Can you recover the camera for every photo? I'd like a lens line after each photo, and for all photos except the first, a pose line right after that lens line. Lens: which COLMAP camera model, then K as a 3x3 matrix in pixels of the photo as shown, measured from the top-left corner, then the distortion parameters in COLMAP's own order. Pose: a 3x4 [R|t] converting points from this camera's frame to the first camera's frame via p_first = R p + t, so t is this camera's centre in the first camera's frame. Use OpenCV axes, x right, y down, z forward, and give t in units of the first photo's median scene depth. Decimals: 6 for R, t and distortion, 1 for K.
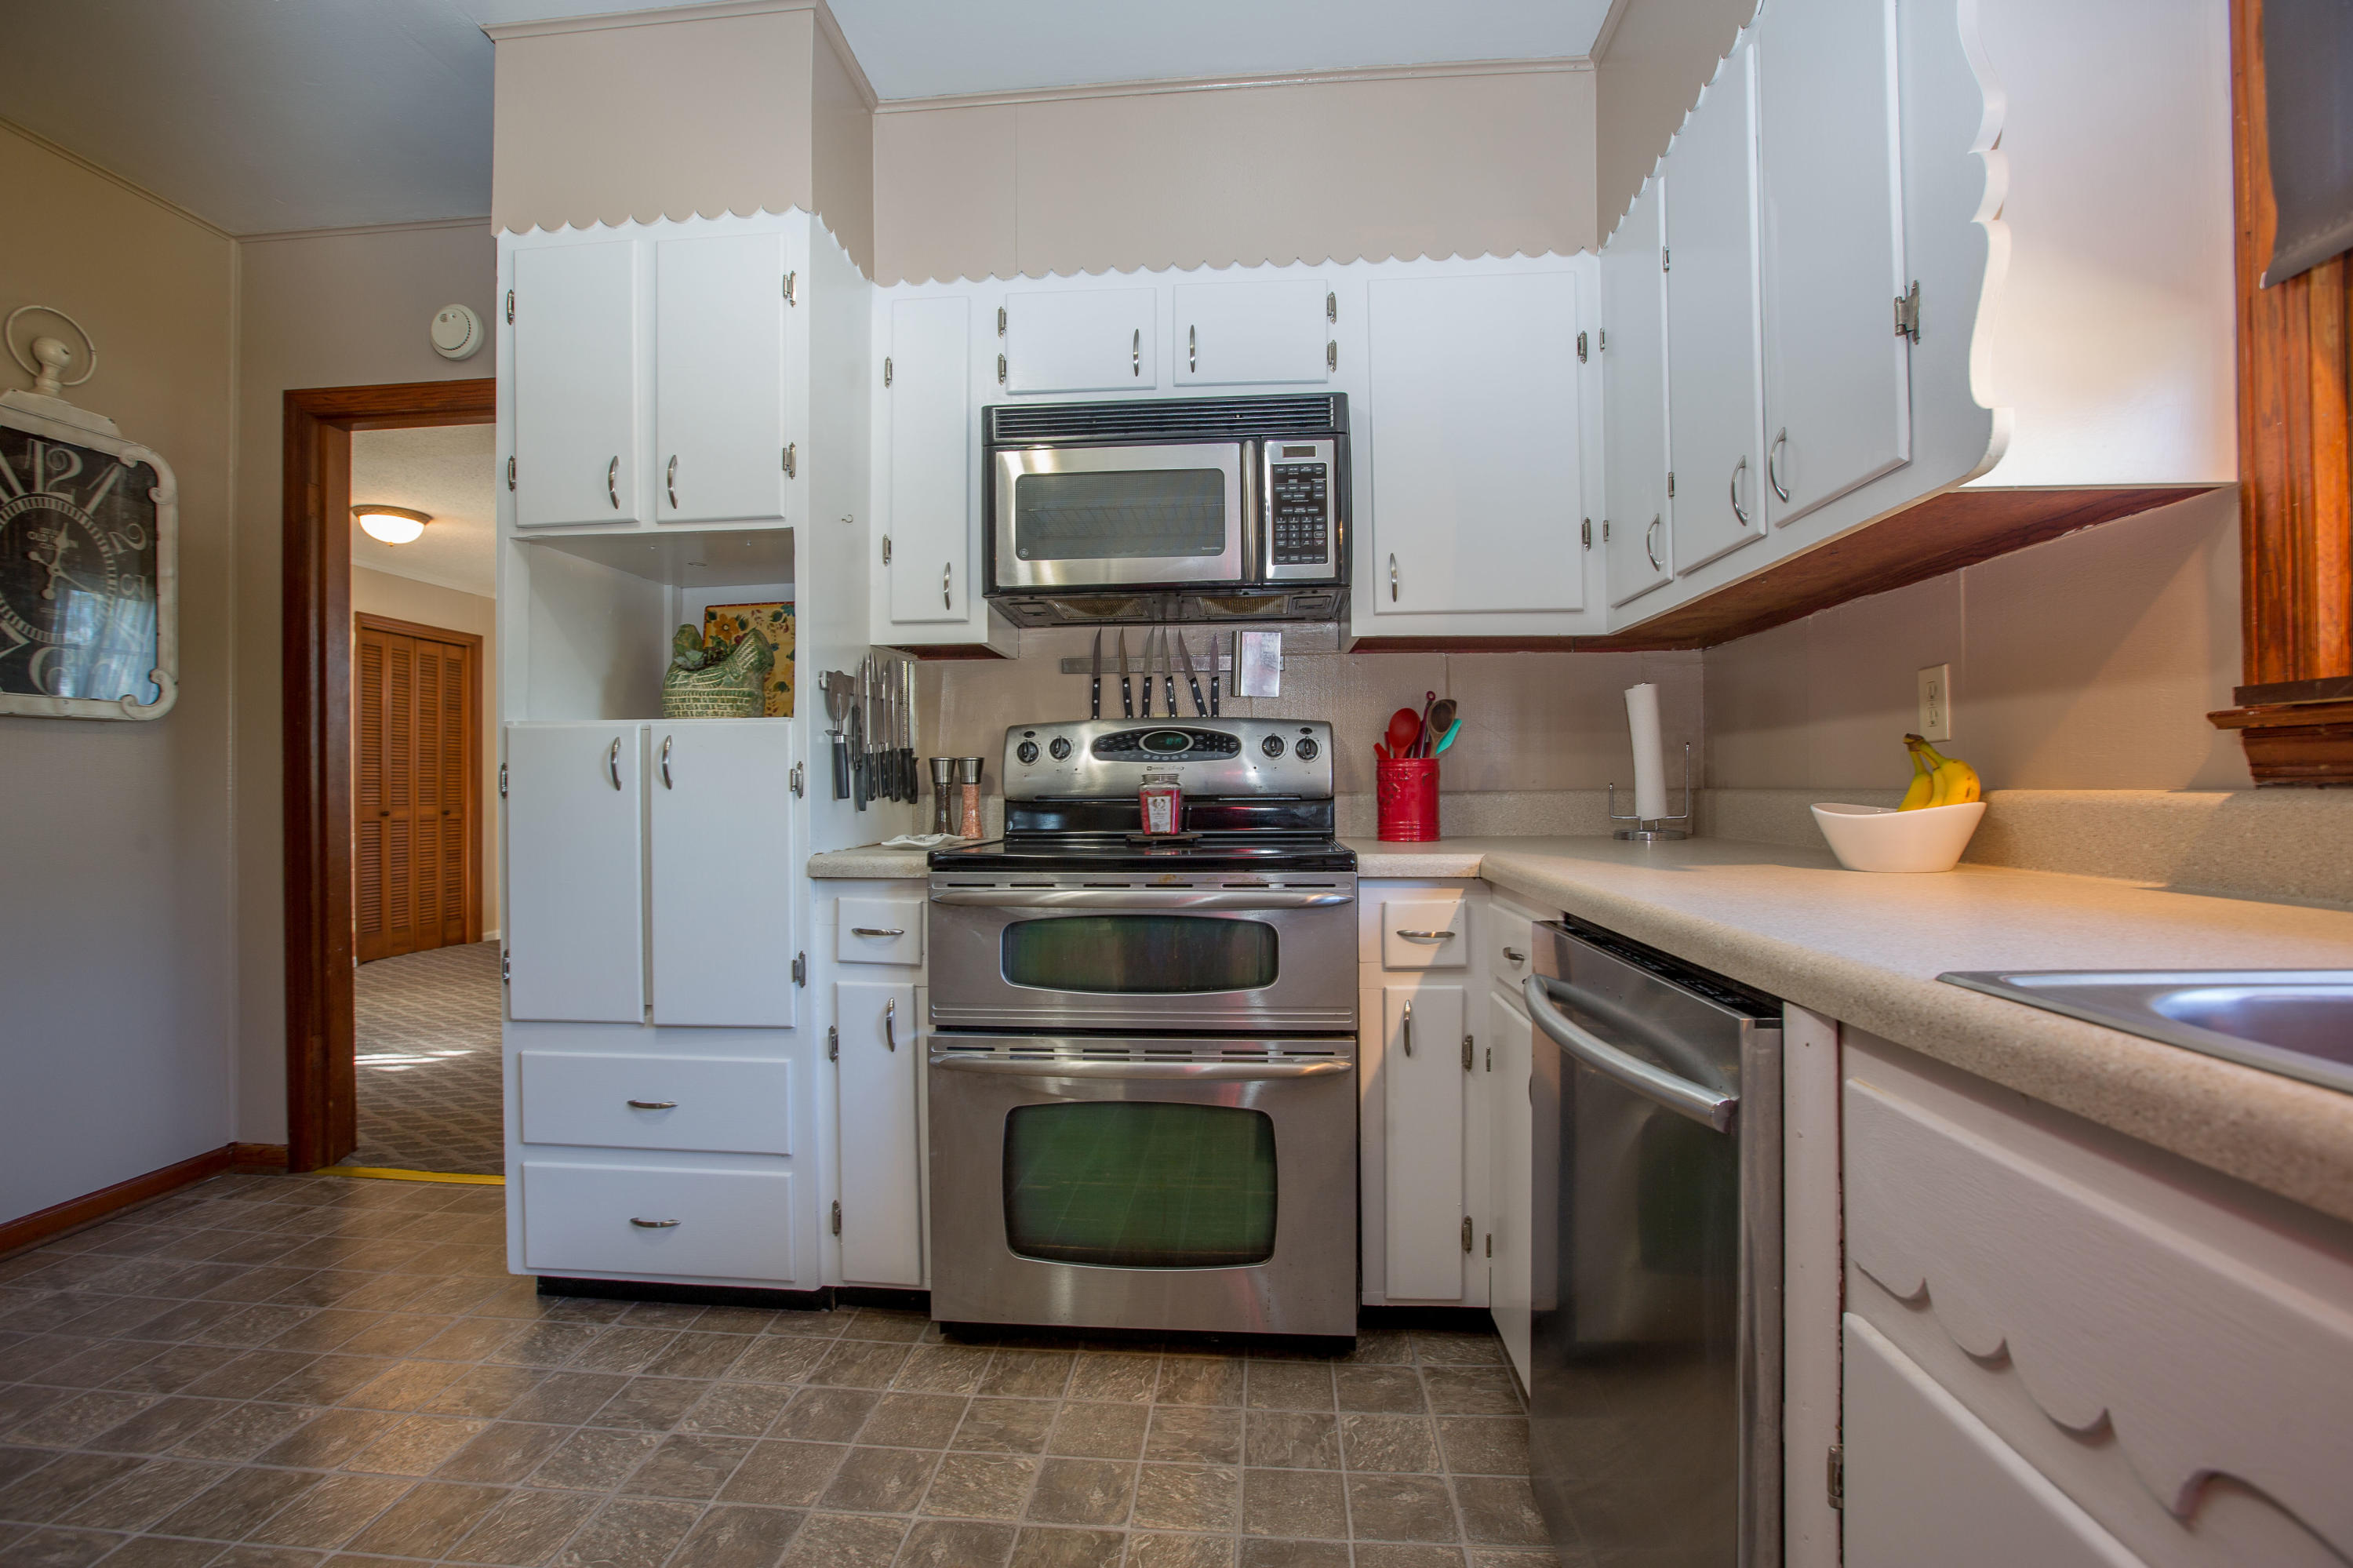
lens RADIAL K [[1079.1, 0, 1156.6], [0, 1079.1, 781.2], [0, 0, 1]] dist [-0.039398, 0.011188]
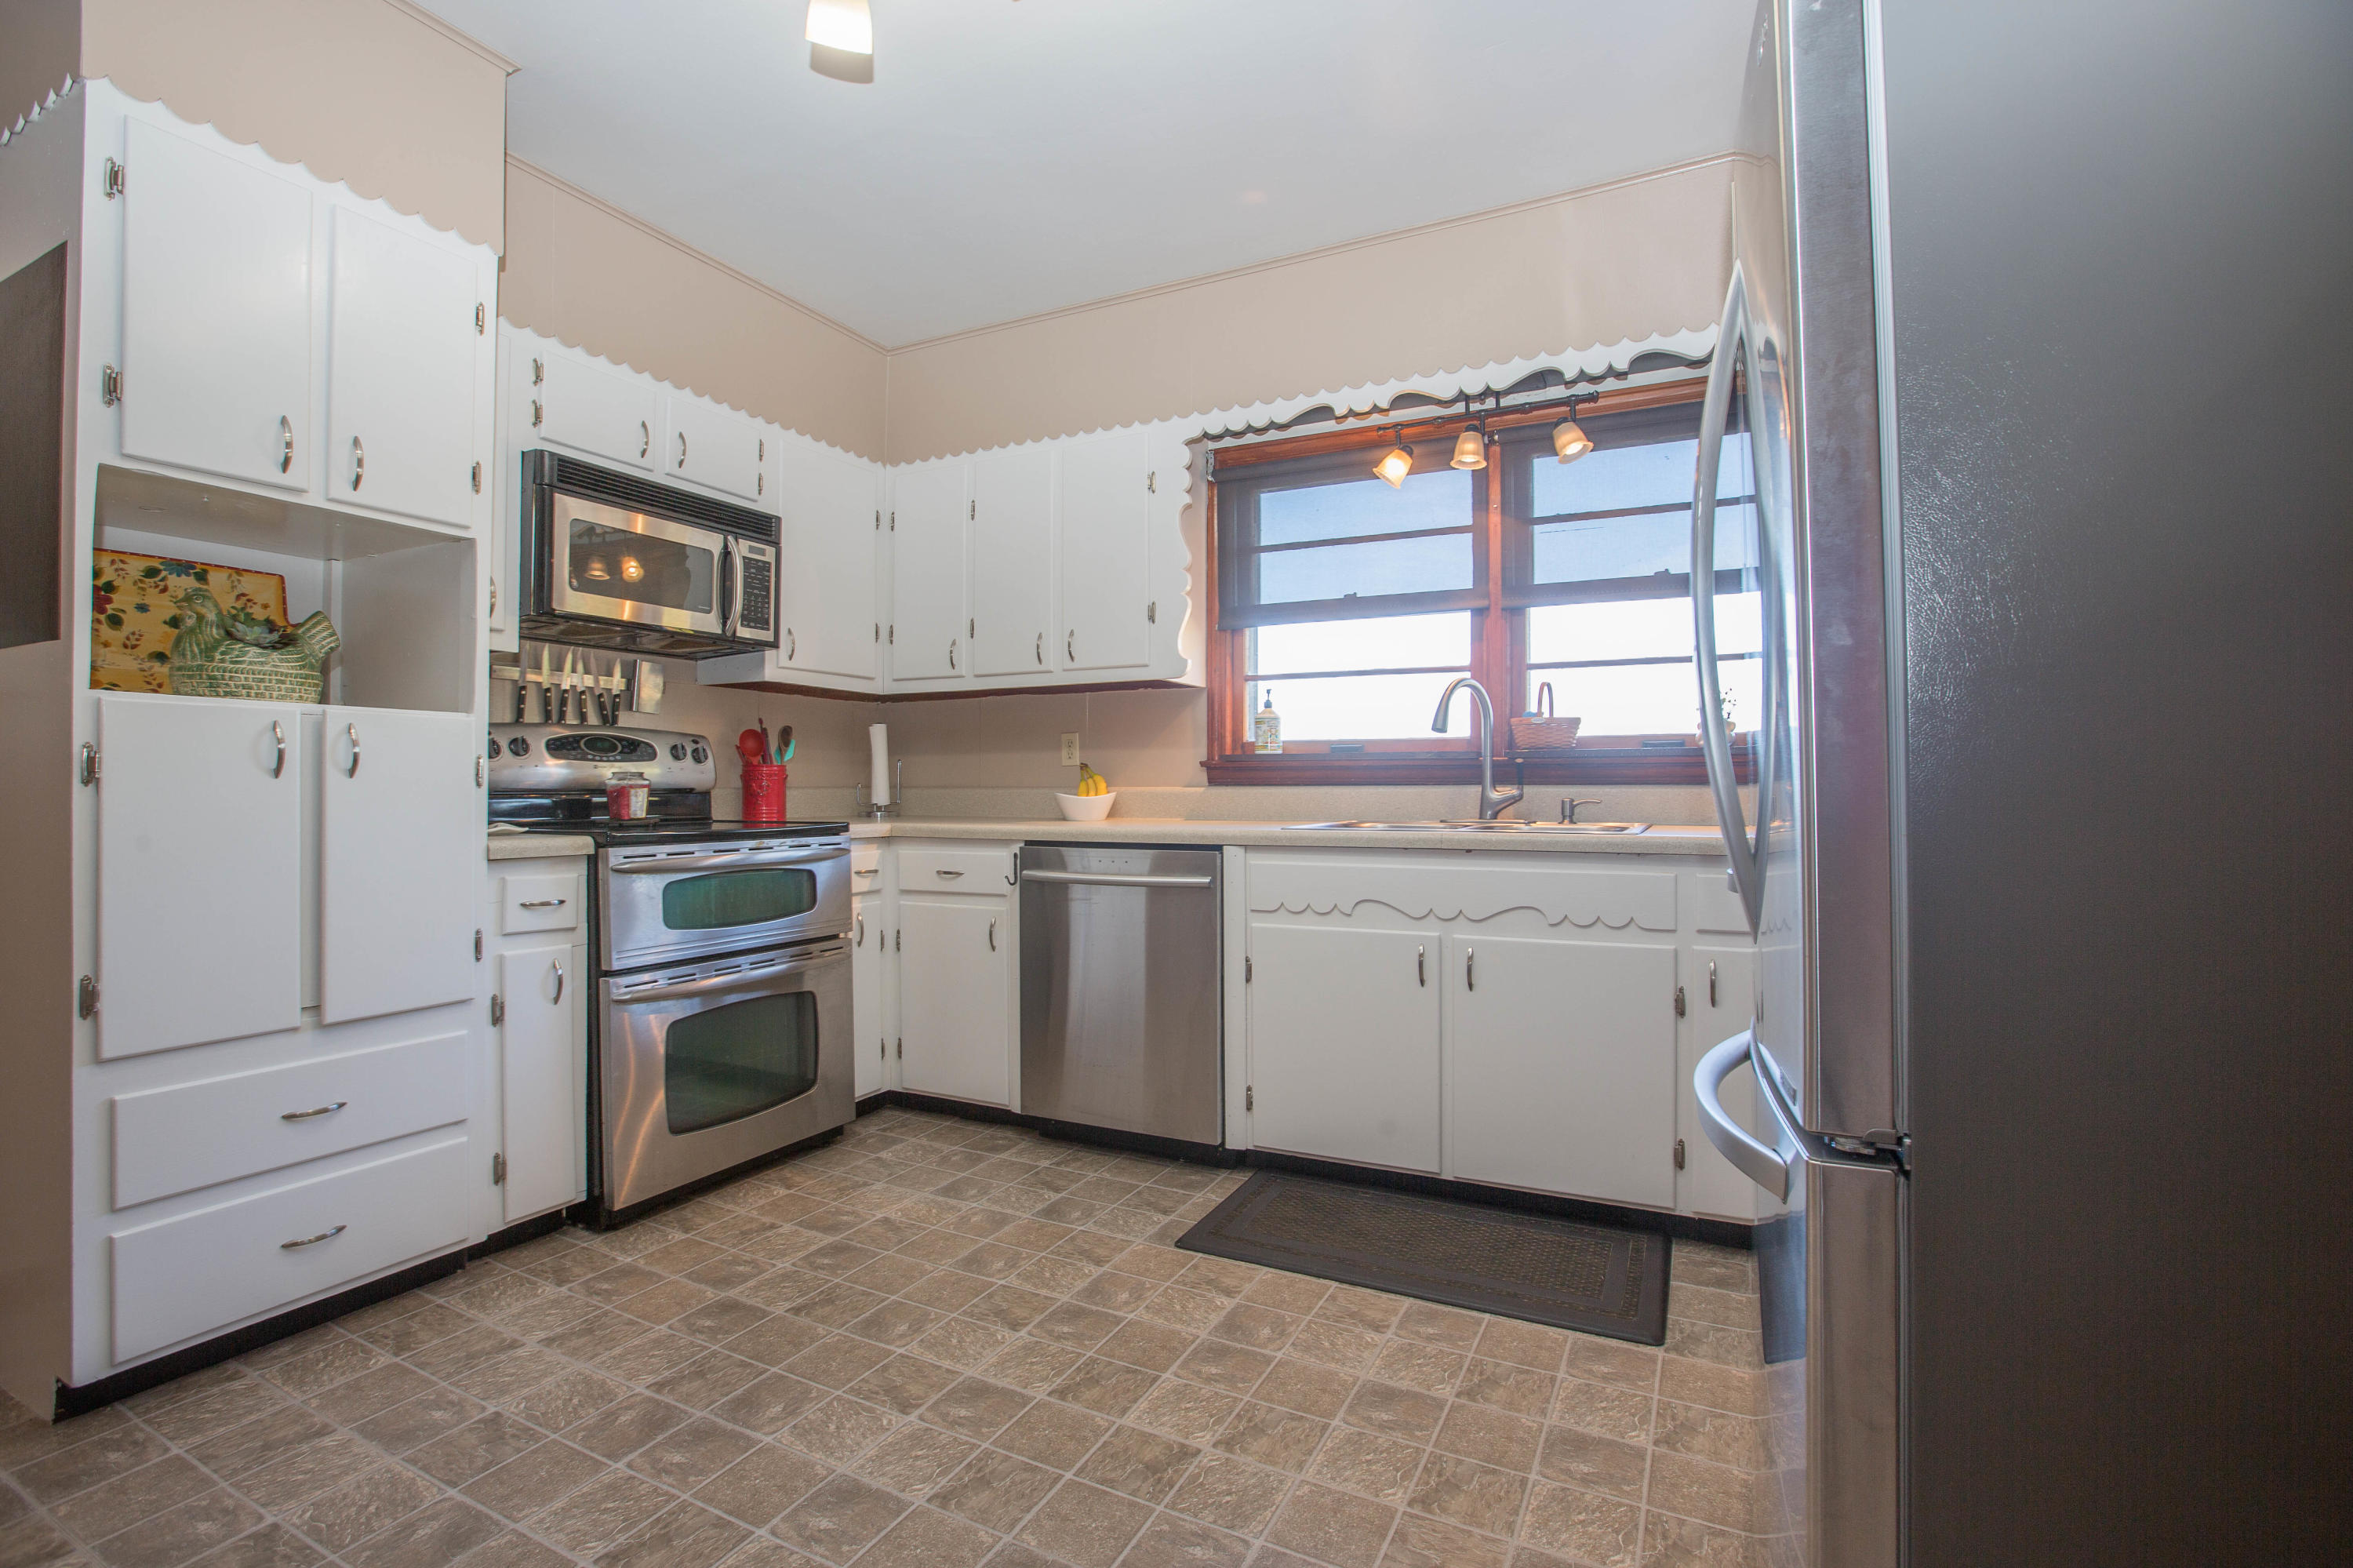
lens RADIAL K [[1076.7, 0, 1132.9], [0, 1076.7, 782.6], [0, 0, 1]] dist [-0.000675, 0.011004]
pose [[0.404807, 0.012294, 0.914319, -1.063324], [-0.007285, 0.999921, -0.010220, 0.016439], [-0.914373, -0.002524, 0.404865, -0.051164]]
